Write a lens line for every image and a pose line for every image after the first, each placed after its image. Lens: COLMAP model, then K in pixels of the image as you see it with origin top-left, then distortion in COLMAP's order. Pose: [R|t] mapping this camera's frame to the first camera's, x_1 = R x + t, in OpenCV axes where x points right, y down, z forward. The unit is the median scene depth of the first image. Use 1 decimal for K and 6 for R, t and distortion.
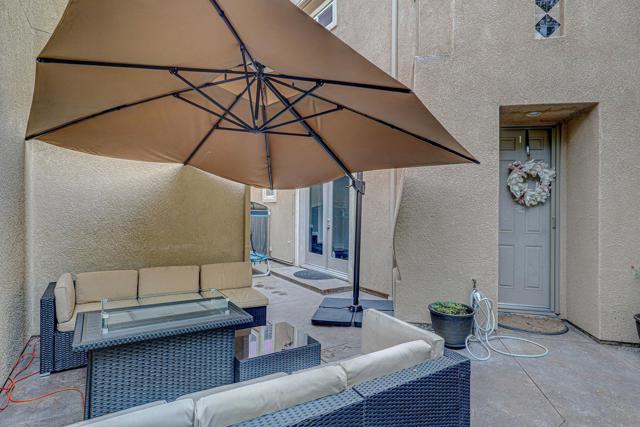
lens RADIAL K [[329.7, 0, 320.0], [0, 329.7, 213.5], [0, 0, 1]] dist [0.002967, 0.000548]
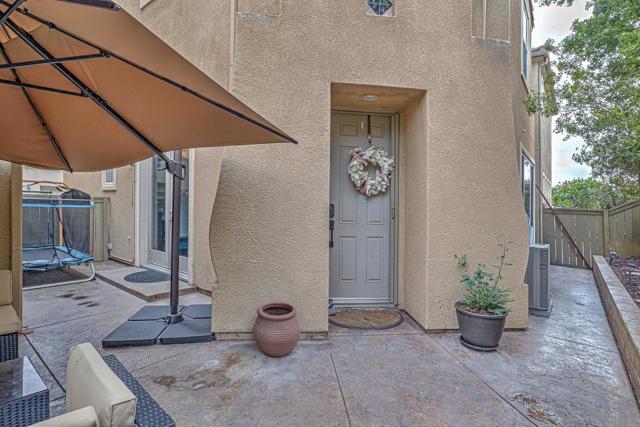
lens RADIAL K [[321.3, 0, 320.0], [0, 321.3, 213.5], [0, 0, 1]] dist [-0.000137, 0.000685]
pose [[0.962923, -0.004595, 0.269736, 0.245285], [-0.002095, 0.999697, 0.024507, 0.006607], [-0.269767, -0.024163, 0.962622, 0.142689]]
